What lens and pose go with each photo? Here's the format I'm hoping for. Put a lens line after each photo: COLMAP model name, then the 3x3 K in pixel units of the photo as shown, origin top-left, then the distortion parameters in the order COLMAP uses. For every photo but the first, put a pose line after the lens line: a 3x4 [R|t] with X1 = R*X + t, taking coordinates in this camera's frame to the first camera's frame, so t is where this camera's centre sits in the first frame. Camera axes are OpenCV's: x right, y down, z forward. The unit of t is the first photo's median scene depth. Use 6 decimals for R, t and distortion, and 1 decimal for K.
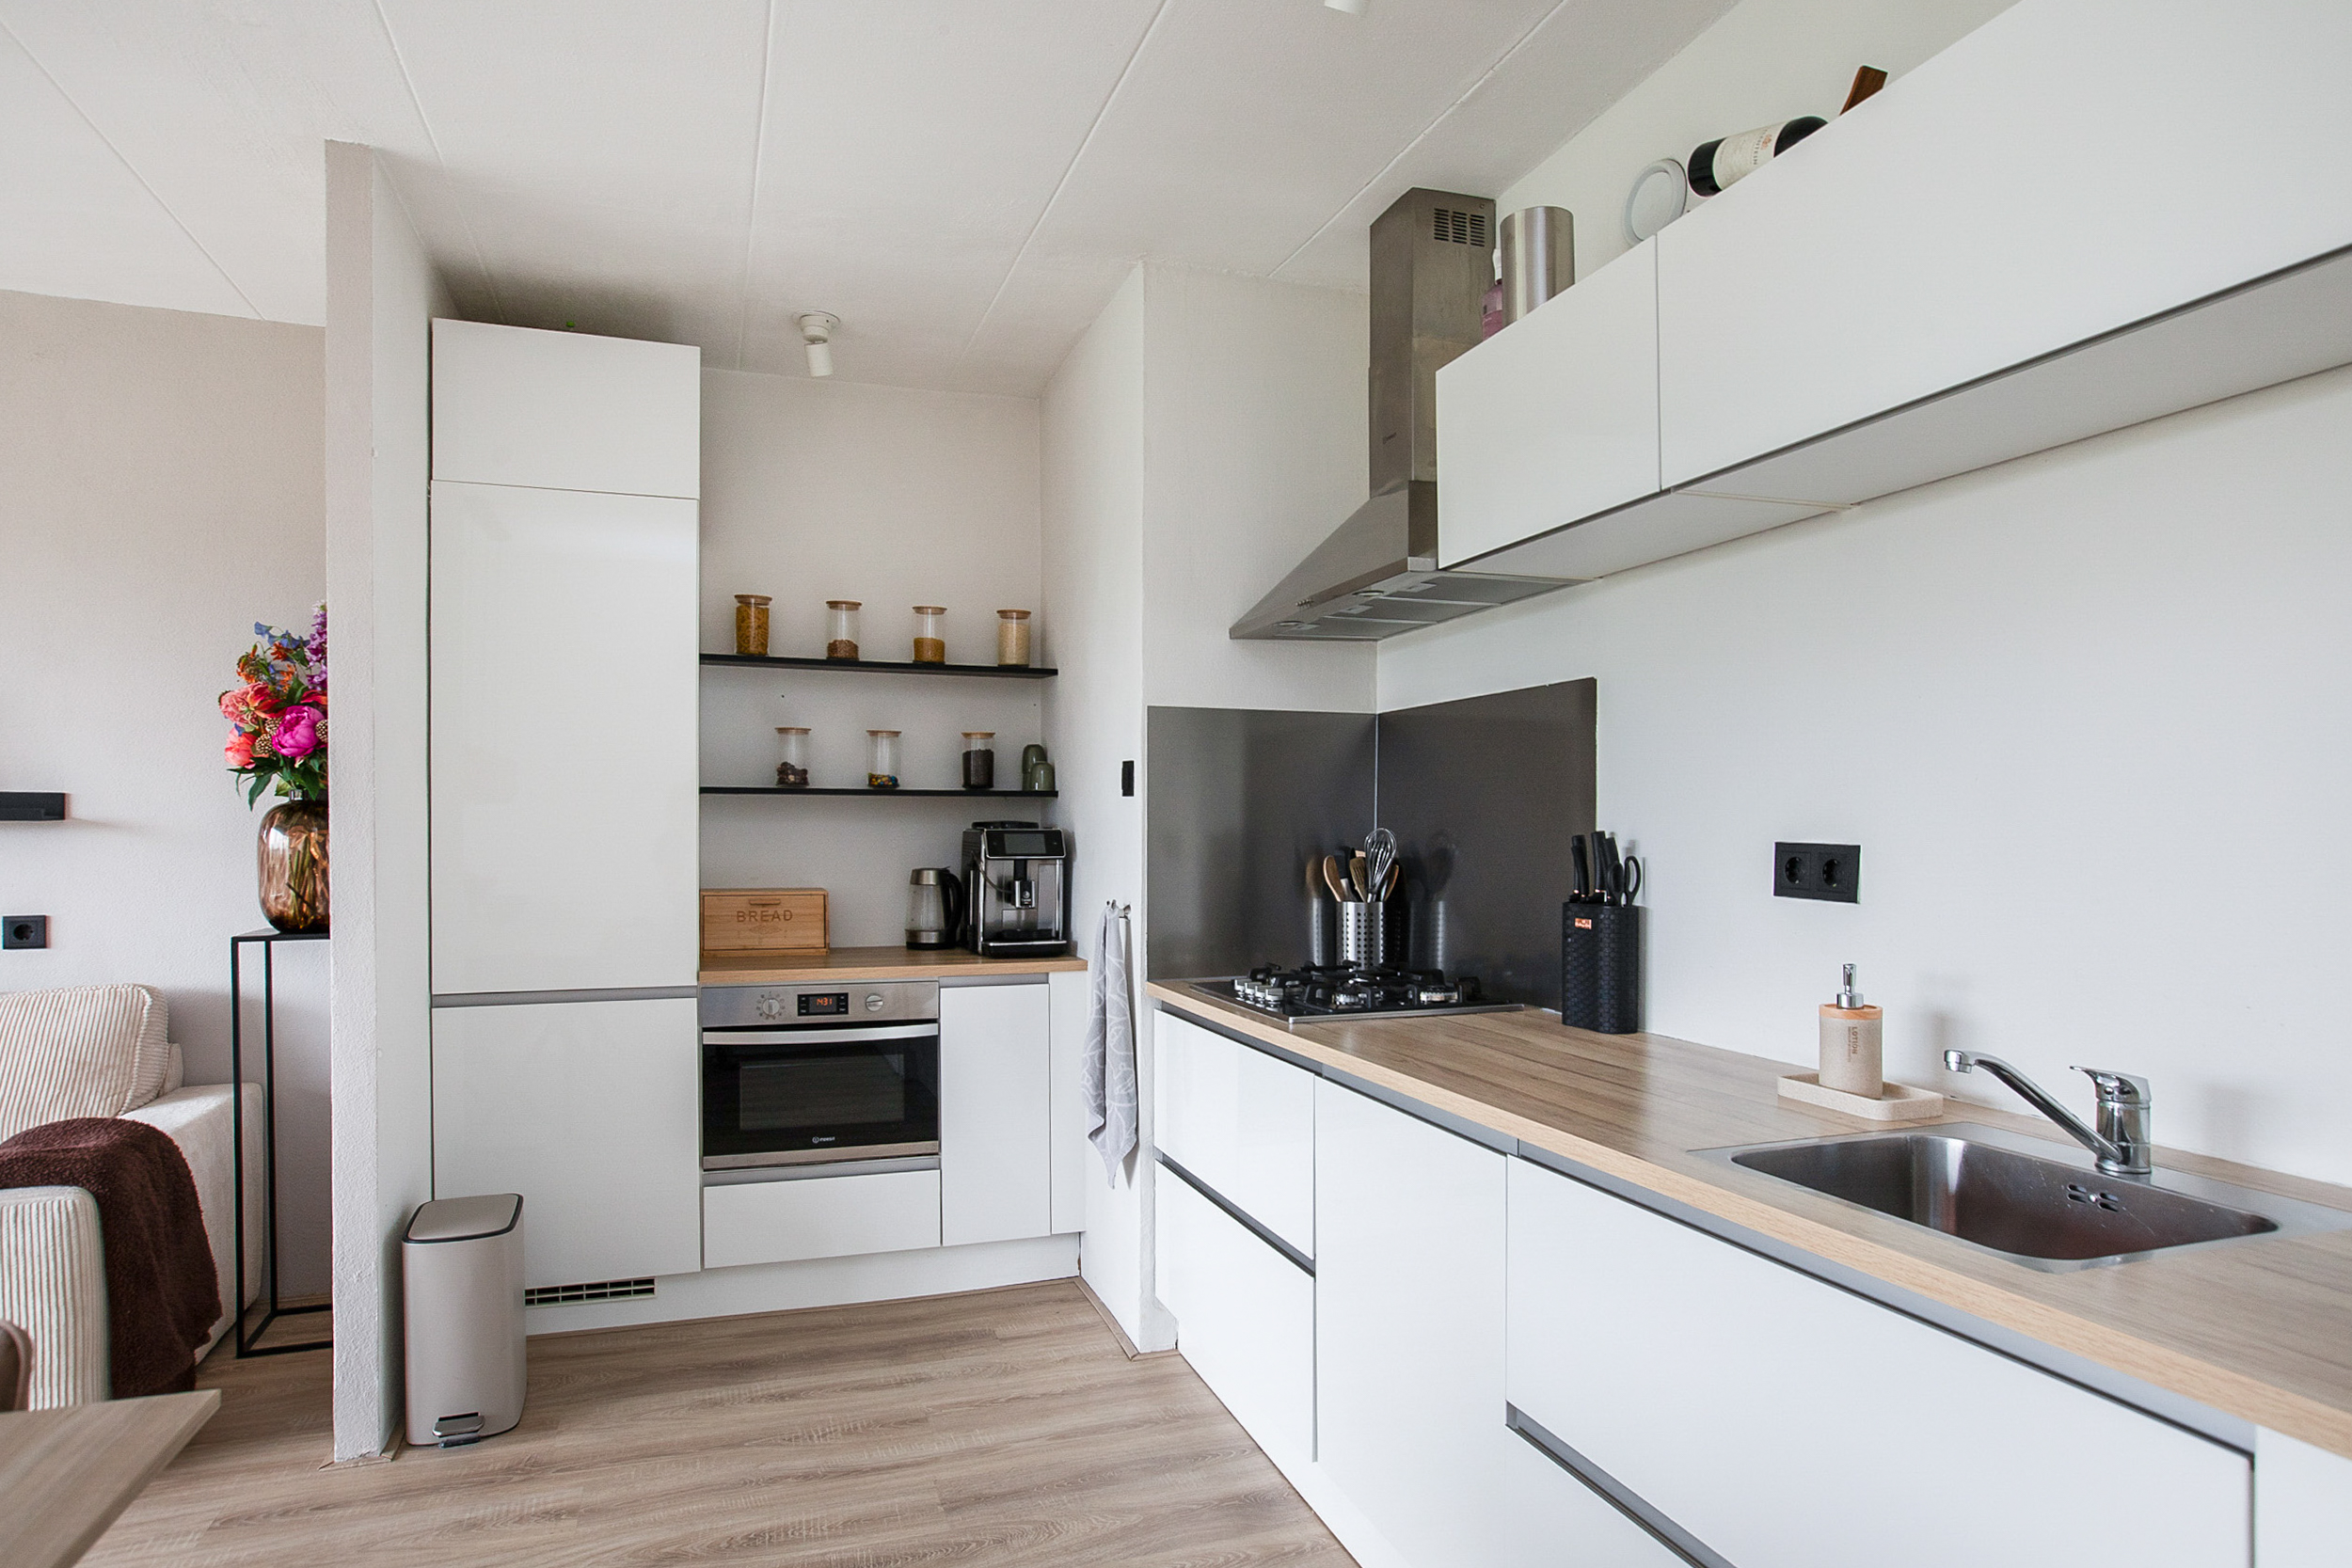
lens RADIAL K [[1329.7, 0, 1180.1], [0, 1329.7, 834.4], [0, 0, 1]] dist [-0.044787, 0.030204]
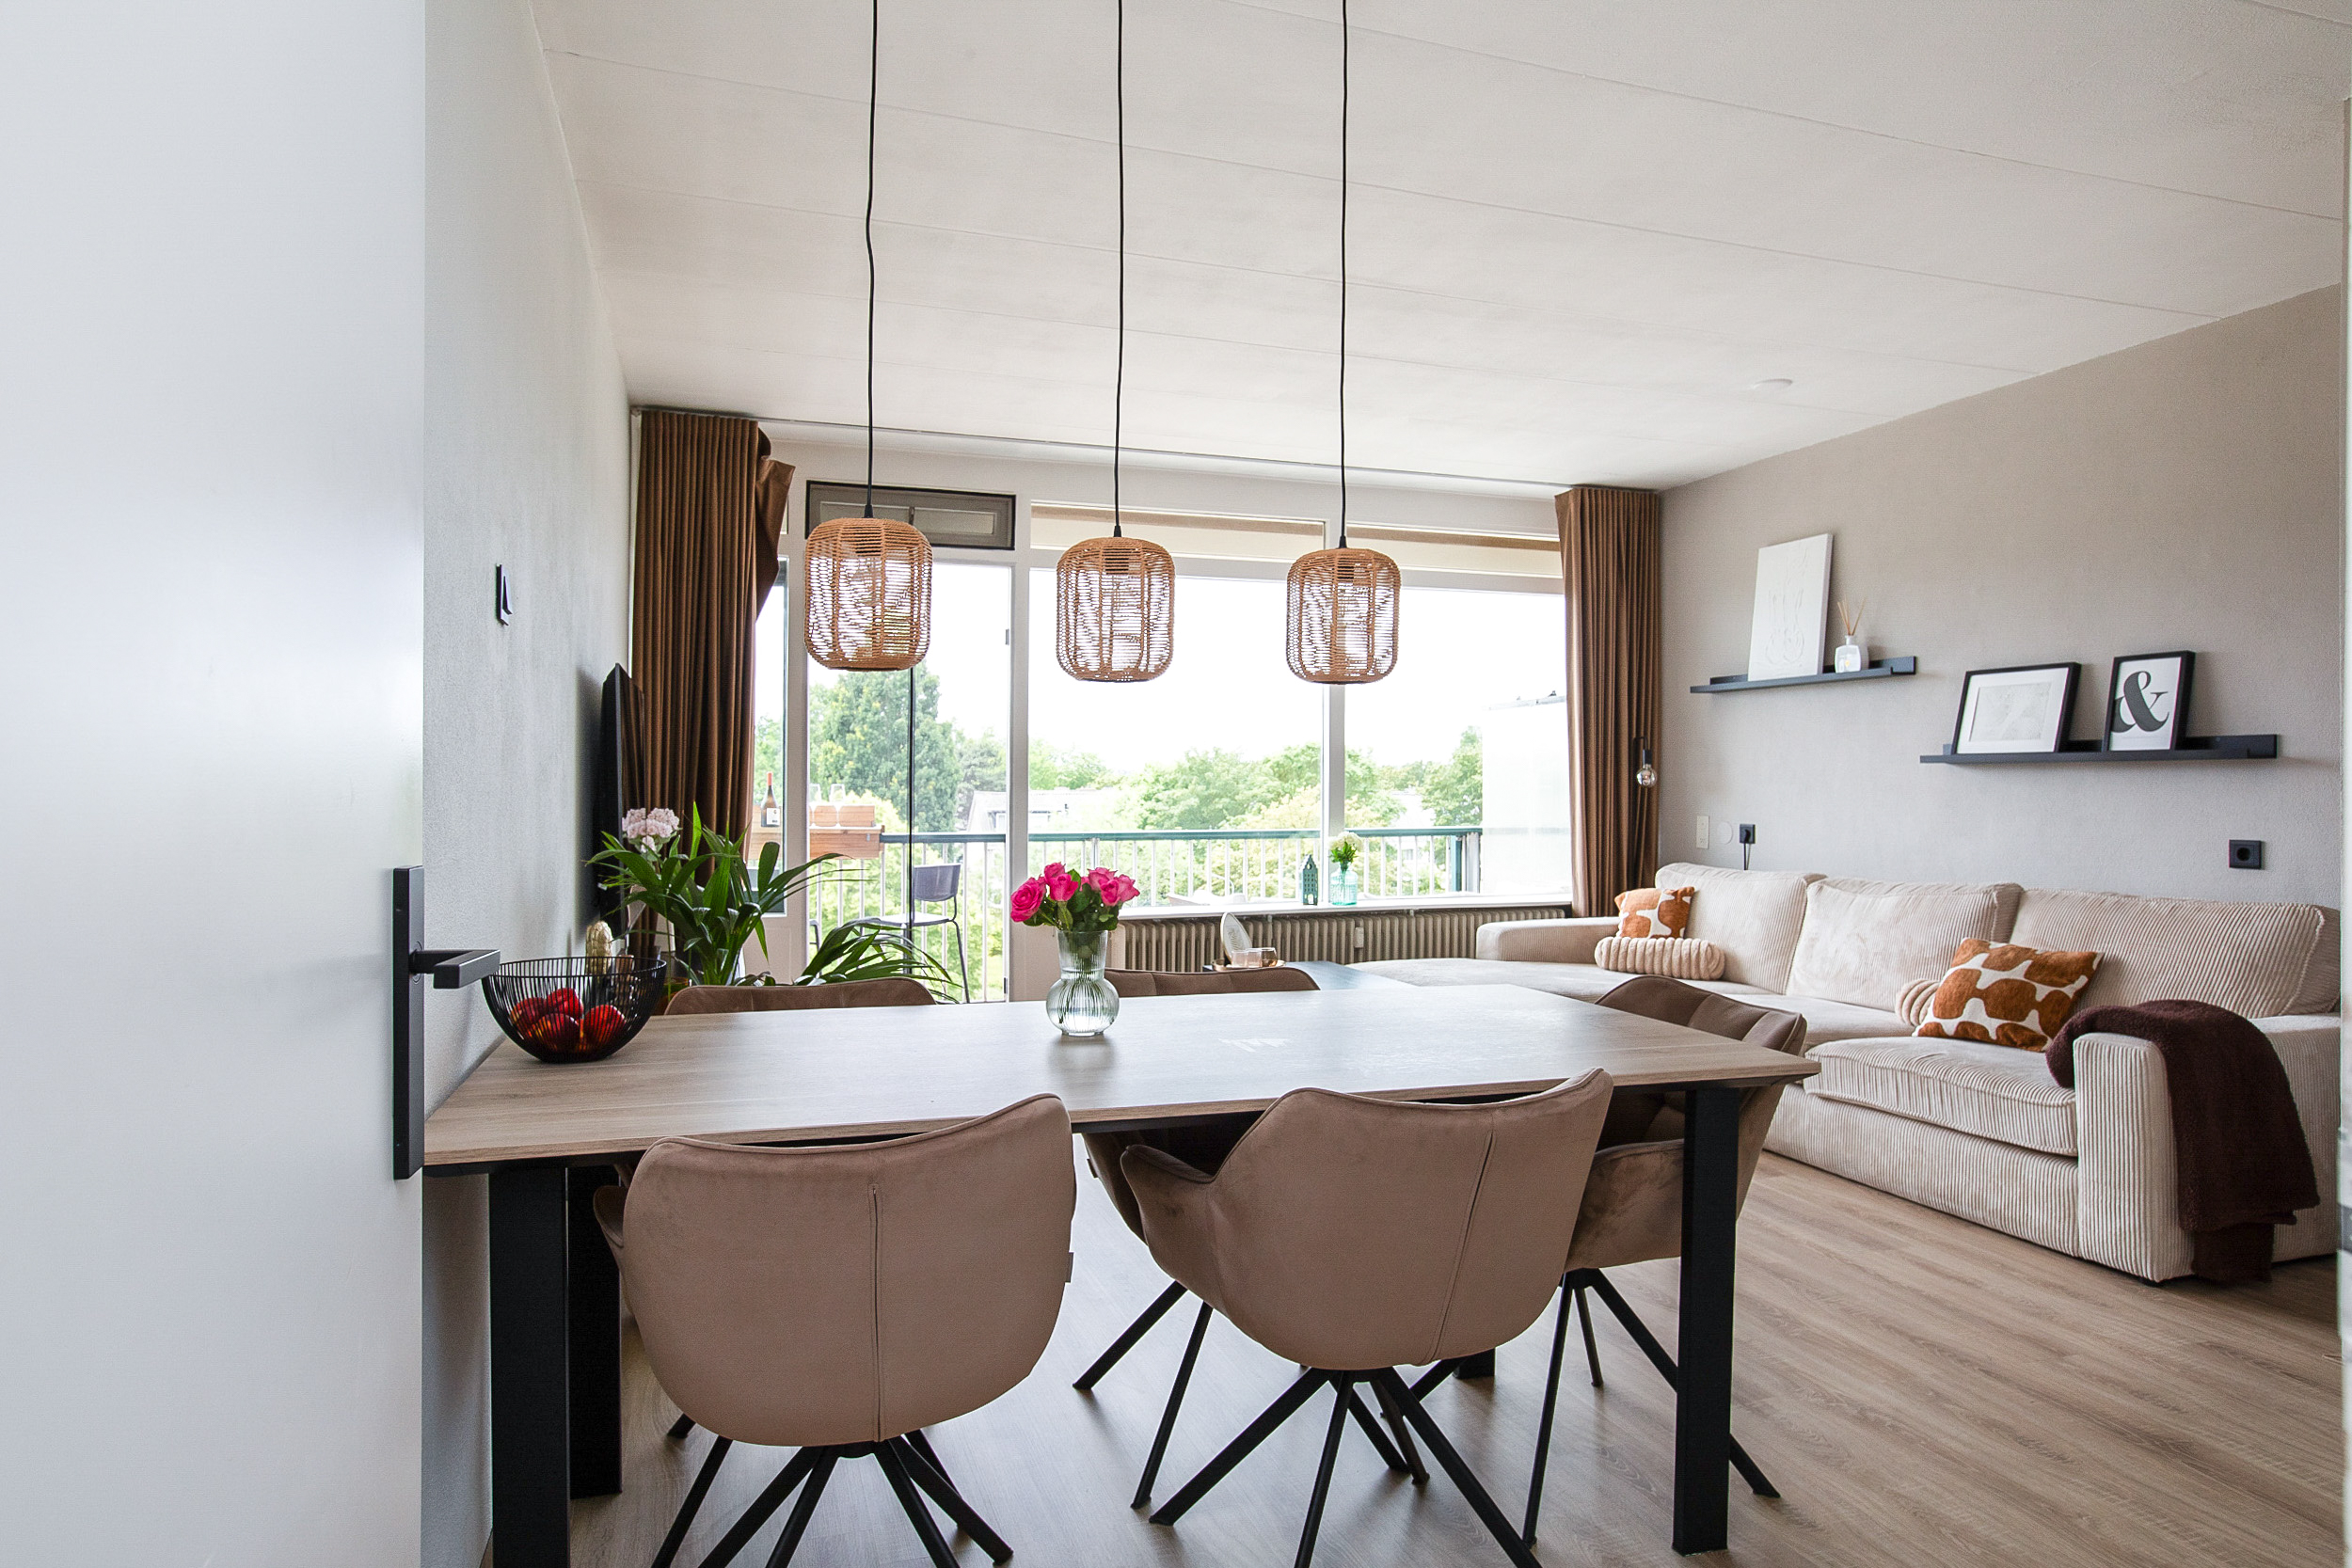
lens RADIAL K [[1406.5, 0, 1176.0], [0, 1406.5, 784.0], [0, 0, 1]] dist [0.001613, 0.001479]
pose [[-0.027547, -0.003450, -0.999615, 0.417166], [-0.008638, 0.999958, -0.003213, 0.024632], [0.999583, 0.008546, -0.027575, 0.073349]]
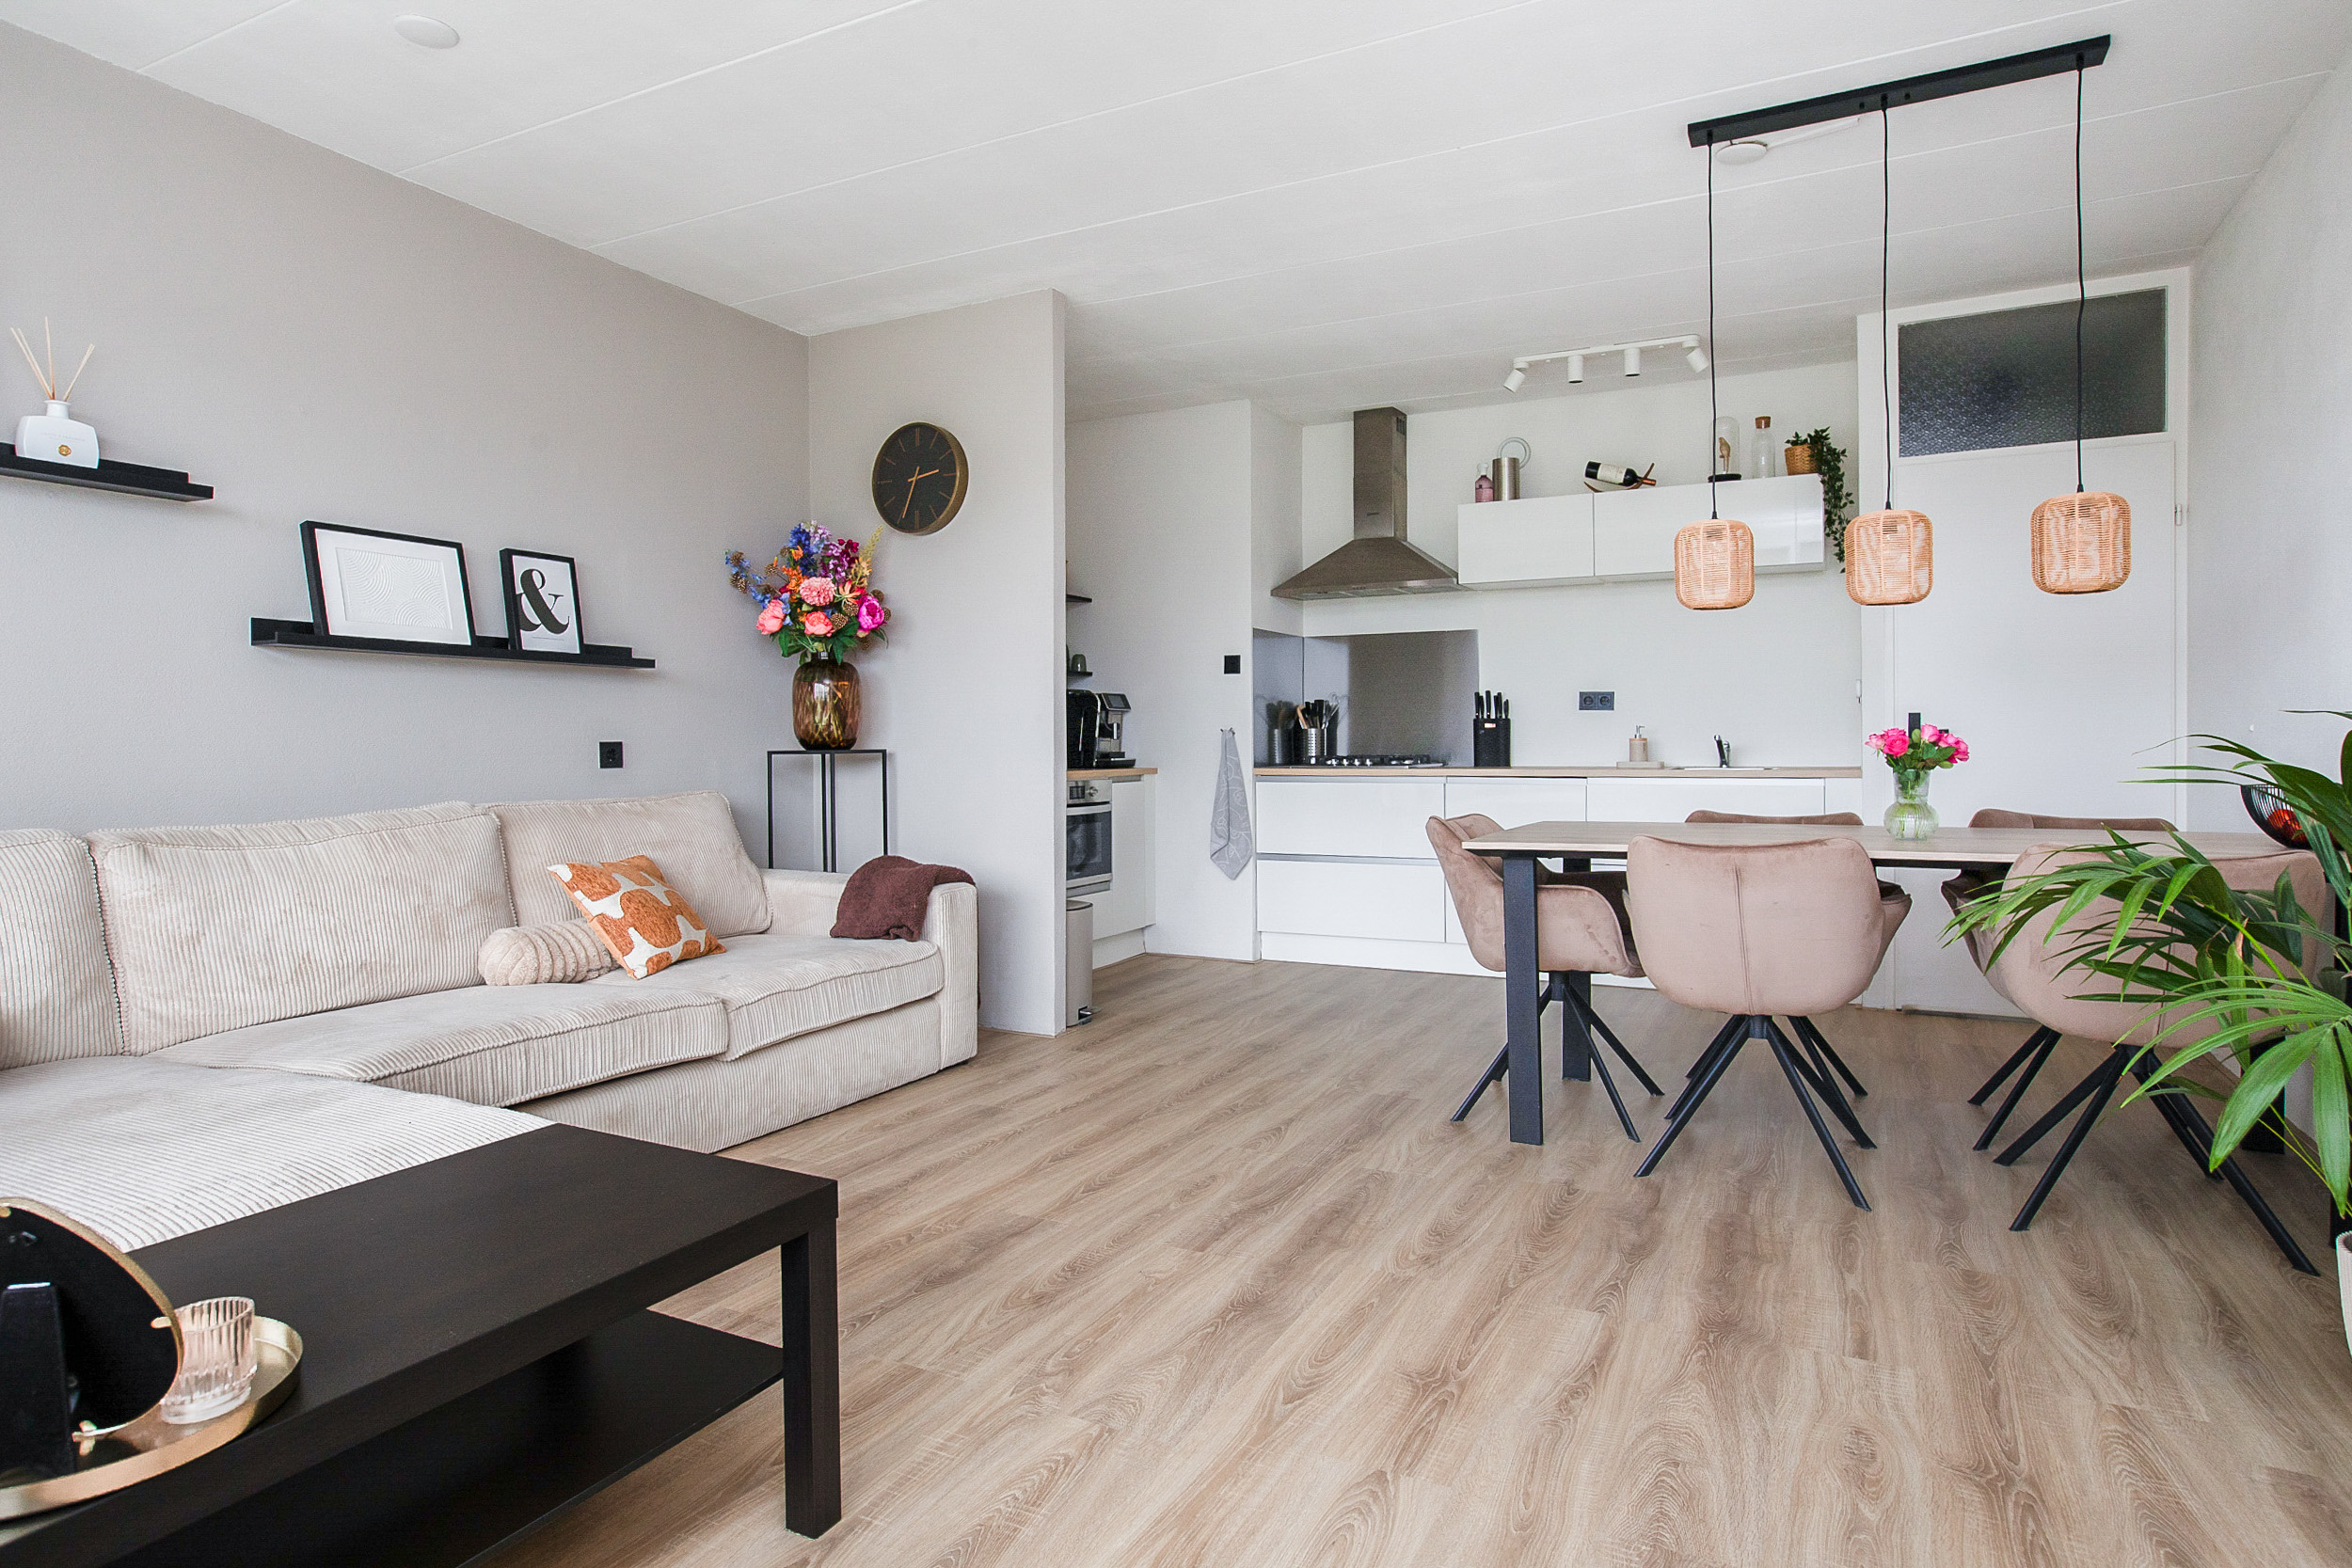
lens RADIAL K [[1299.8, 0, 1190.1], [0, 1299.8, 752.6], [0, 0, 1]] dist [-0.050851, 0.036444]
pose [[0.727563, -0.010840, 0.685956, -1.363252], [0.011437, 0.999928, 0.003671, 0.076387], [-0.685946, 0.005174, 0.727634, -0.319081]]
